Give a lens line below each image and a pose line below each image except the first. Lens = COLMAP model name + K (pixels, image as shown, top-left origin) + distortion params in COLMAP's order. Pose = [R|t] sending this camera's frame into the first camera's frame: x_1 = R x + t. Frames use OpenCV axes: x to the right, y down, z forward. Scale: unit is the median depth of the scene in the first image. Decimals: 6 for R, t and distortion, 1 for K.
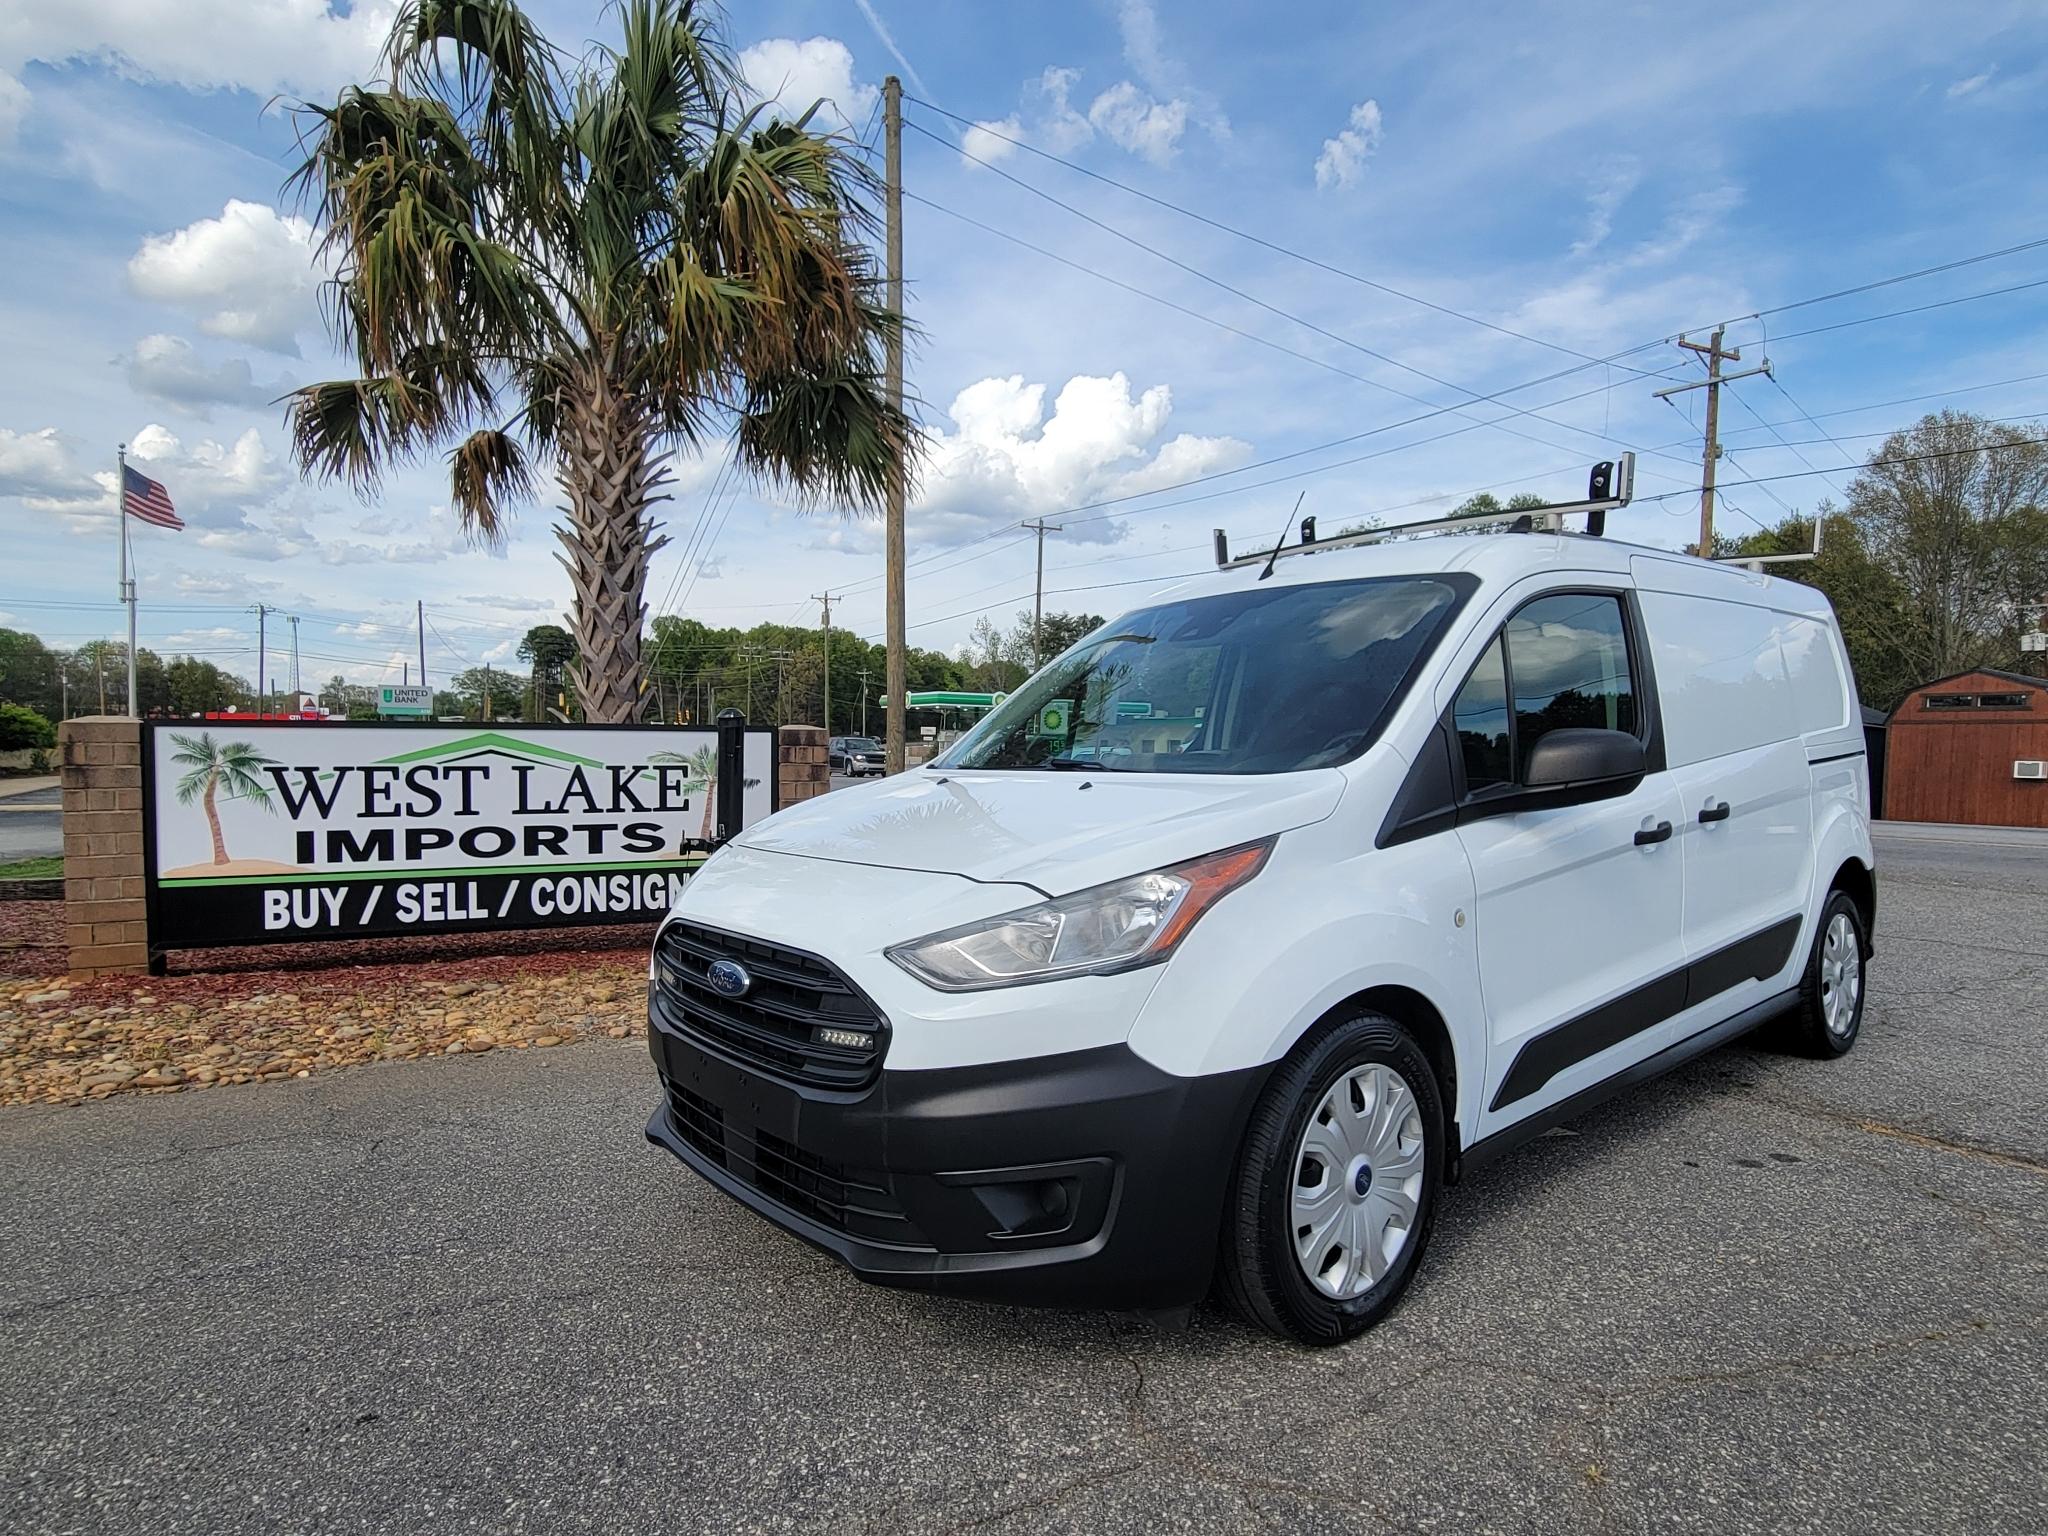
lens RADIAL K [[1136.6, 0, 1036.9], [0, 1136.6, 779.7], [0, 0, 1]] dist [0.000772, -0.001168]
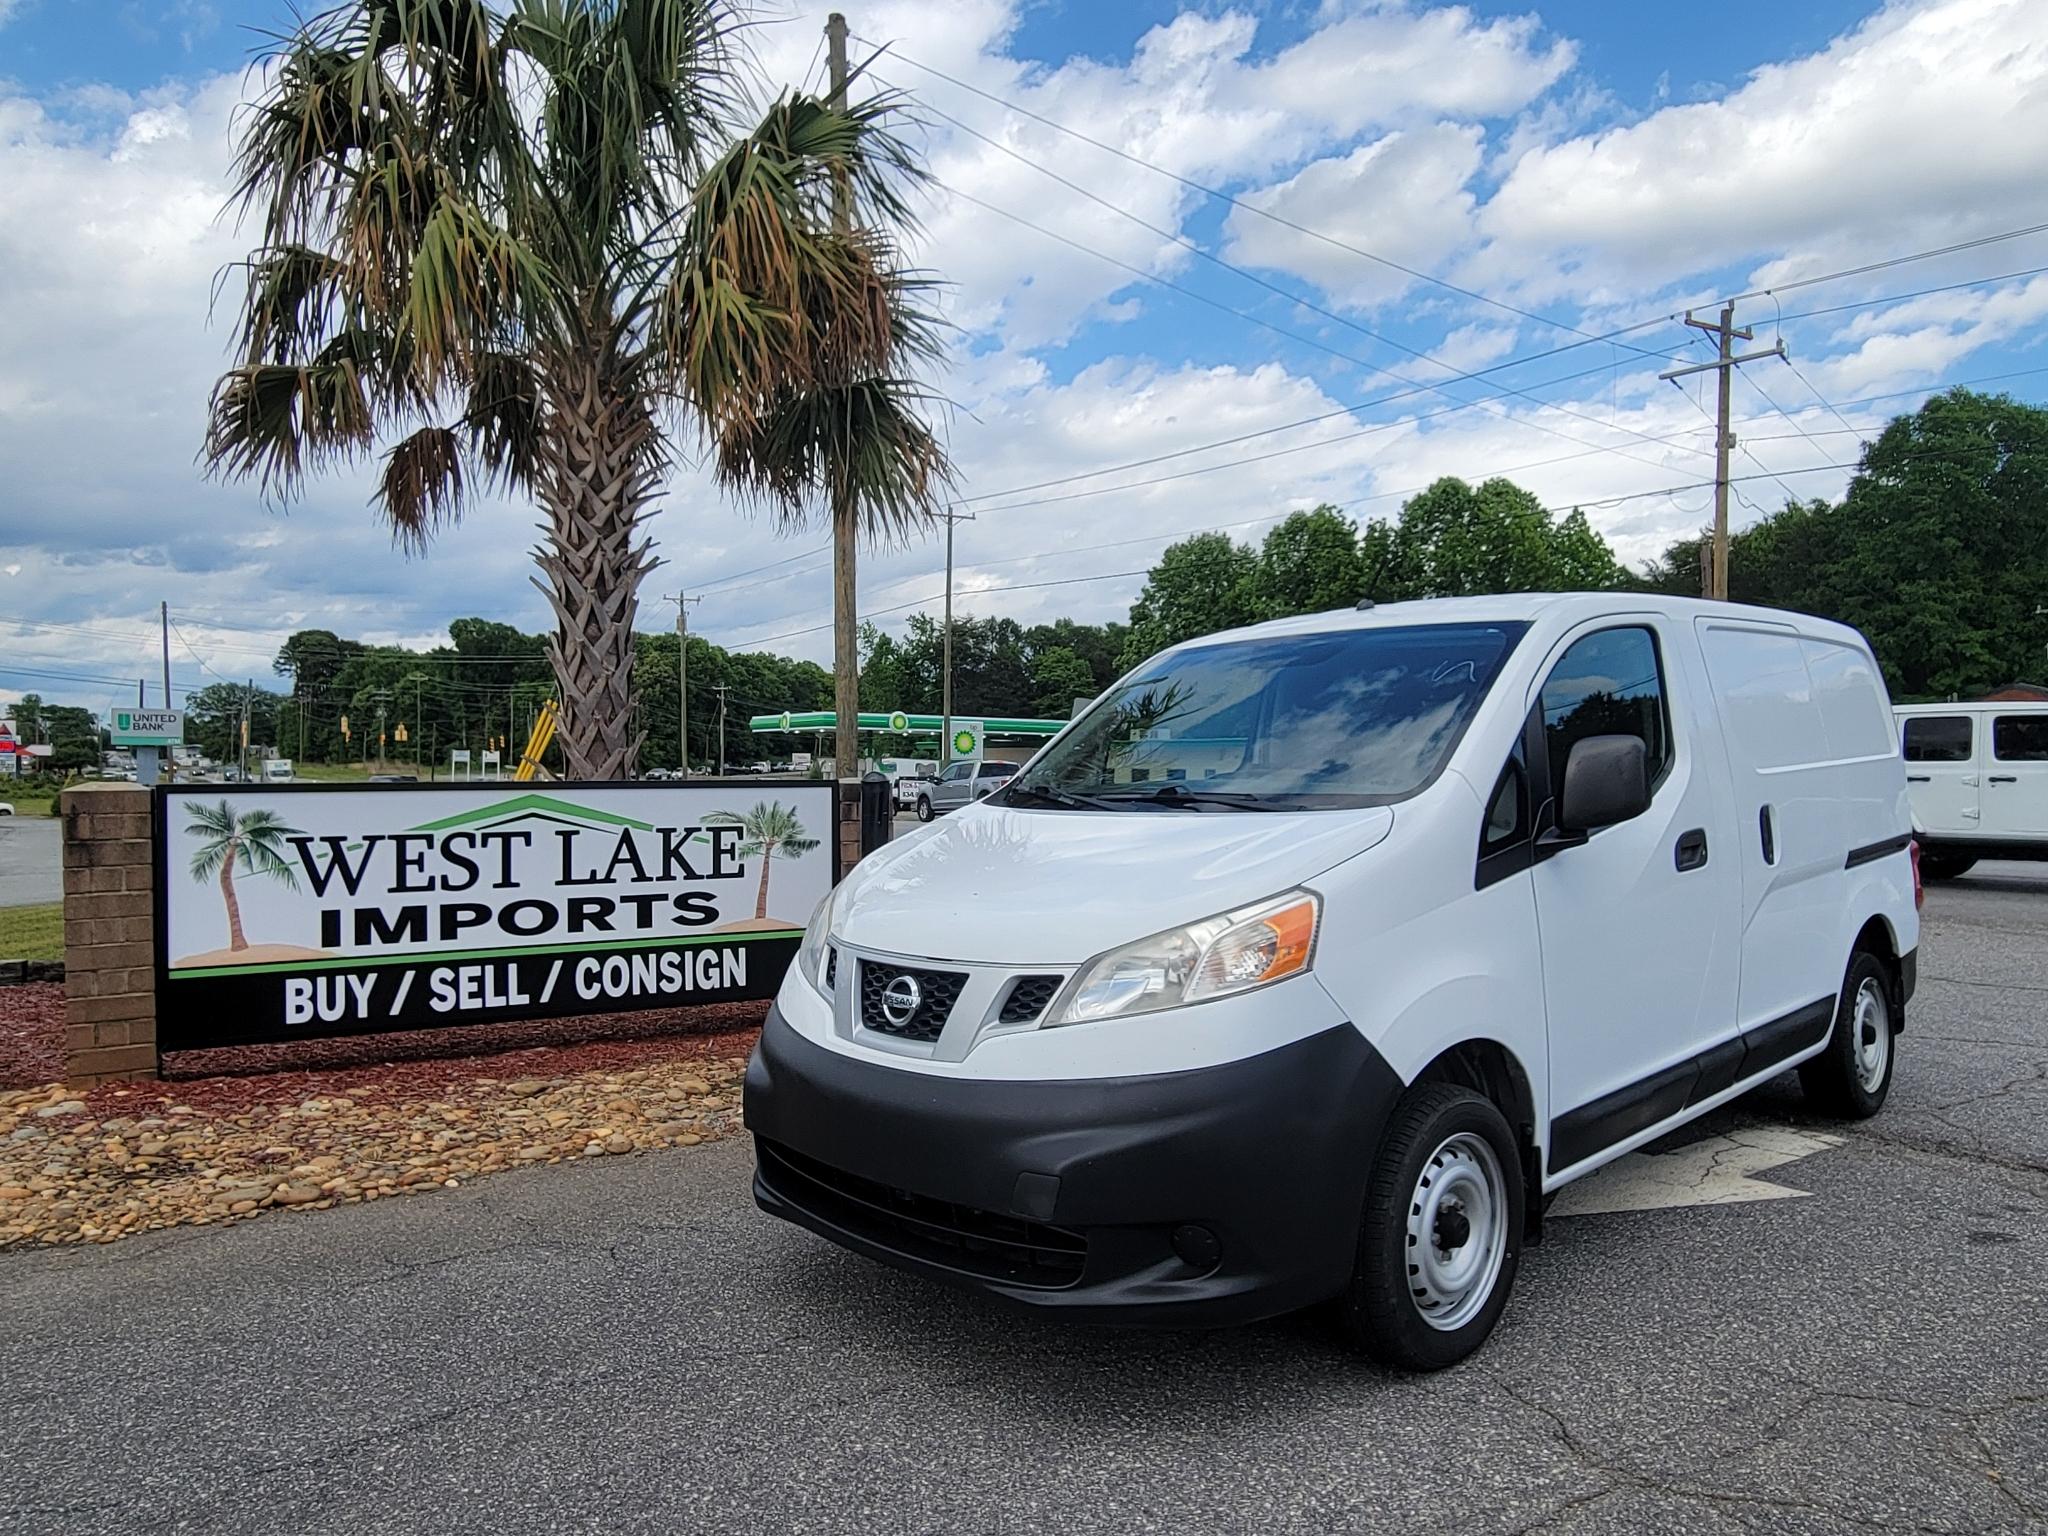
lens RADIAL K [[1378.4, 0, 1039.6], [0, 1378.4, 772.4], [0, 0, 1]] dist [-0.000273, 0.000061]
pose [[0.996144, -0.010423, 0.087111, -0.183149], [0.013017, 0.999487, -0.029262, -0.021489], [-0.086761, 0.030283, 0.995769, -0.101361]]
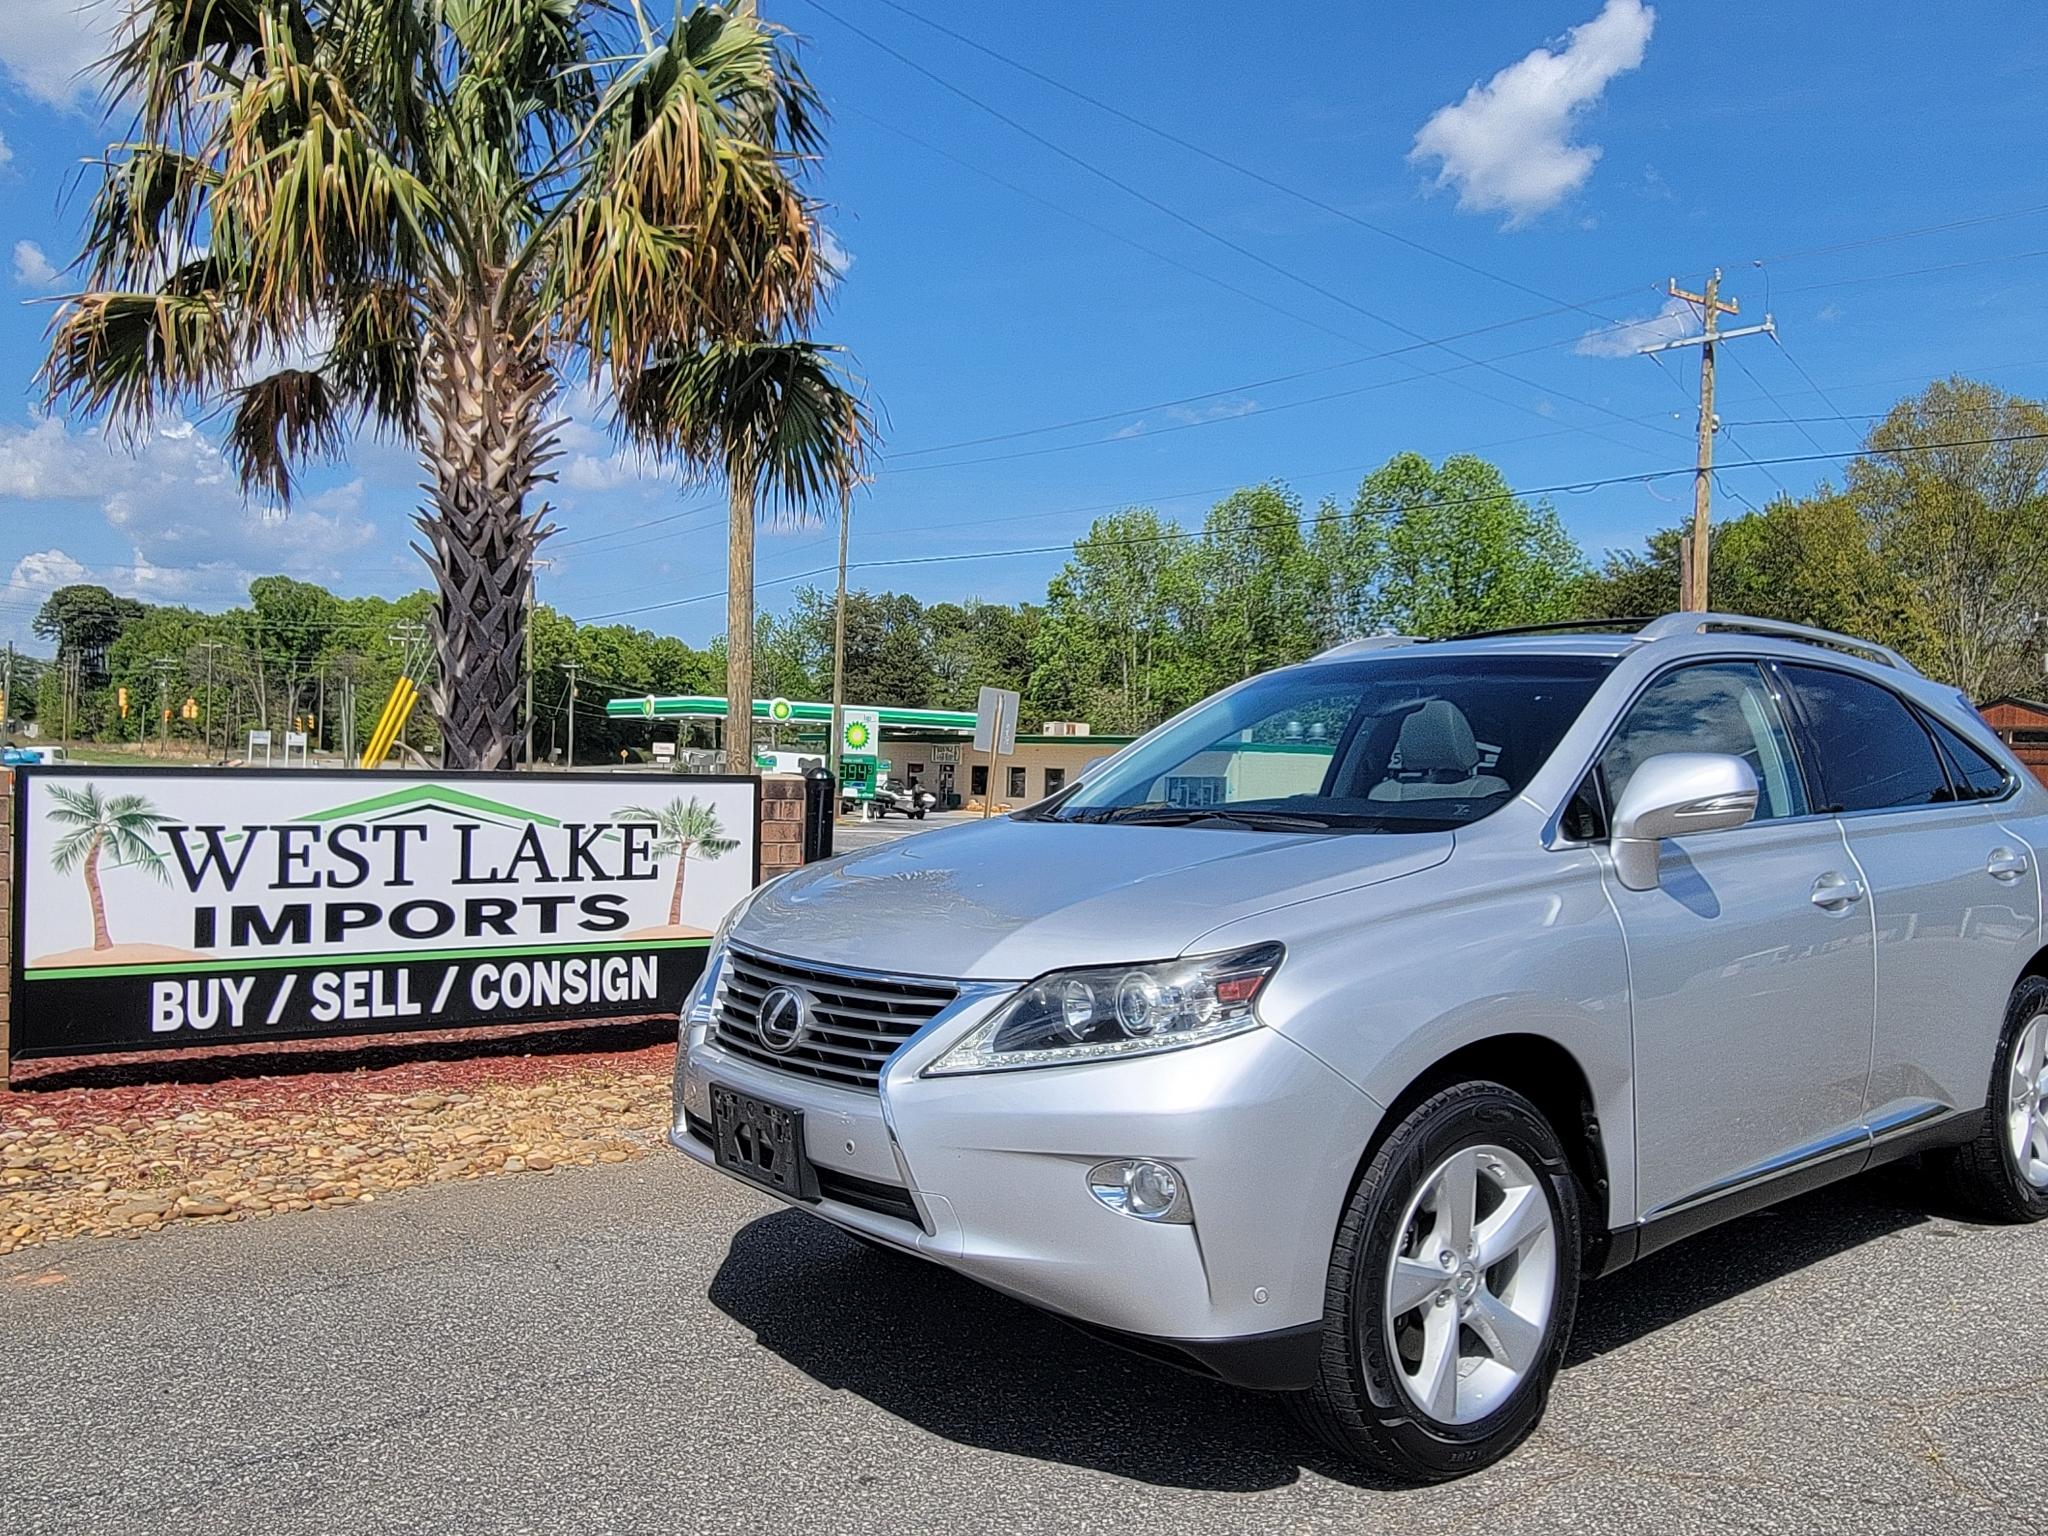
lens RADIAL K [[1577.4, 0, 1032.5], [0, 1577.4, 764.1], [0, 0, 1]] dist [0.003643, -0.001075]
pose [[0.988972, 0.011604, 0.147651, -0.225149], [-0.006603, 0.999389, -0.034319, -0.019448], [-0.147959, 0.032965, 0.988444, -0.171973]]
